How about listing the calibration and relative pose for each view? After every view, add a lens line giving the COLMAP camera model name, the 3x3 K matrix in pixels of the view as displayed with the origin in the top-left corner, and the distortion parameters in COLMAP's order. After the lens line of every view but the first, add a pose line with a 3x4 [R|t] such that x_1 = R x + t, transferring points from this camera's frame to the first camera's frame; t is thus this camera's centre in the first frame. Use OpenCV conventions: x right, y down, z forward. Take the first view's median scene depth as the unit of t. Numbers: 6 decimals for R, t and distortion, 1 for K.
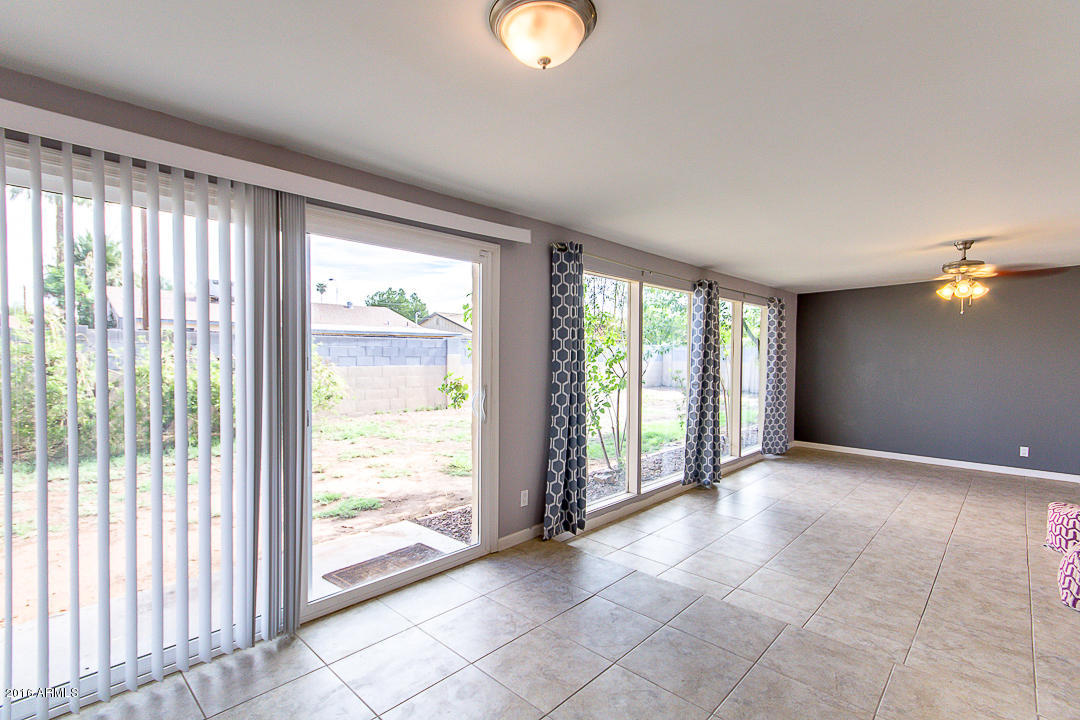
lens RADIAL K [[501.5, 0, 538.1], [0, 501.5, 361.4], [0, 0, 1]] dist [0.014555, 0.000762]
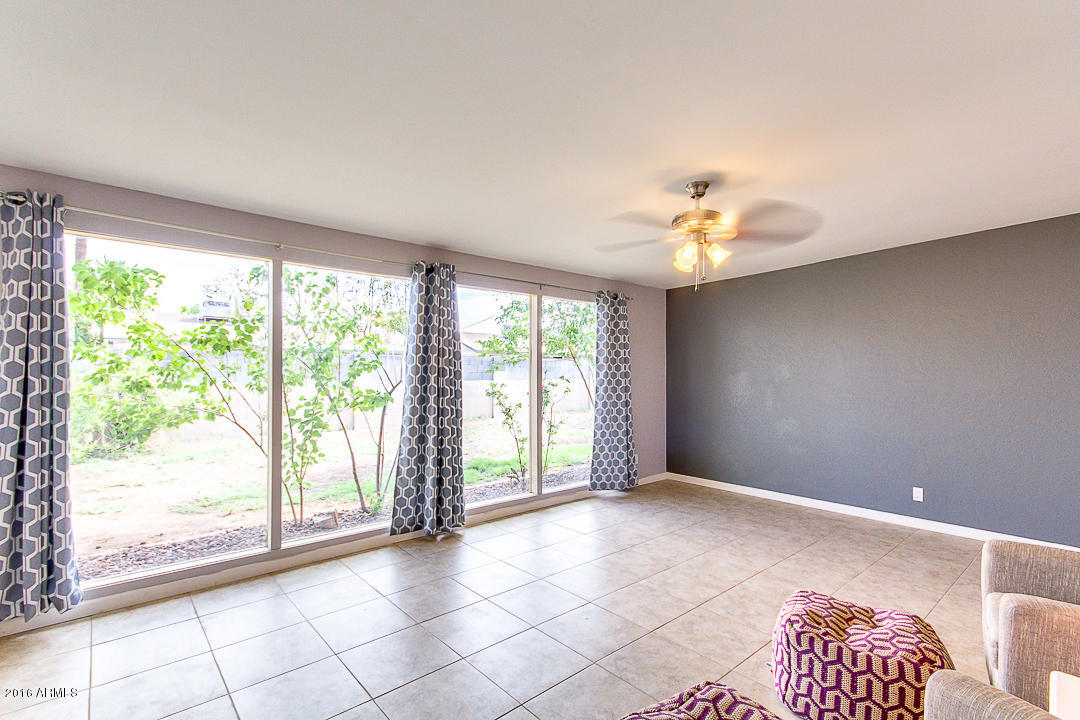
lens RADIAL K [[501.5, 0, 541.1], [0, 501.5, 364.7], [0, 0, 1]] dist [0.014555, 0.000762]
pose [[0.994673, -0.008301, -0.102742, 0.585105], [0.004595, 0.999332, -0.036259, 0.021962], [0.102974, 0.035593, 0.994047, 0.270436]]
